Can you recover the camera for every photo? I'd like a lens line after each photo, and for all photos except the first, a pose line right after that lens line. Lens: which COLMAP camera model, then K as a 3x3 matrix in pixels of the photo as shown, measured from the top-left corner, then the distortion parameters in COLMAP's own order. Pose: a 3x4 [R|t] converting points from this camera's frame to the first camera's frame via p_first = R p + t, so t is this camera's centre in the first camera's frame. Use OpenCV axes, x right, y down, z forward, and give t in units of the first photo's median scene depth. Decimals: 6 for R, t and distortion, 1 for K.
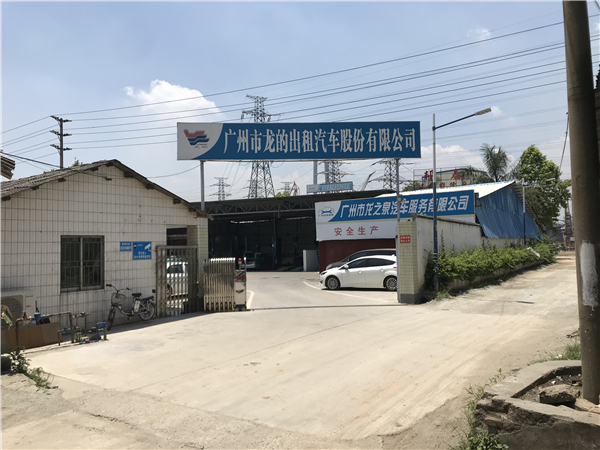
lens RADIAL K [[493.6, 0, 298.4], [0, 493.6, 224.7], [0, 0, 1]] dist [0.029961, -0.018796]
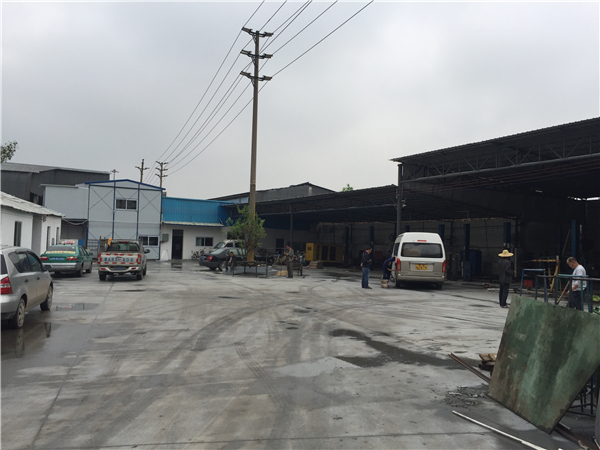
lens RADIAL K [[516.8, 0, 299.2], [0, 516.8, 225.3], [0, 0, 1]] dist [0.041827, -0.053008]
pose [[0.767254, 0.023939, -0.640897, 0.015390], [-0.017599, 0.999713, 0.016273, 0.052247], [0.641102, -0.001207, 0.767455, 0.928253]]
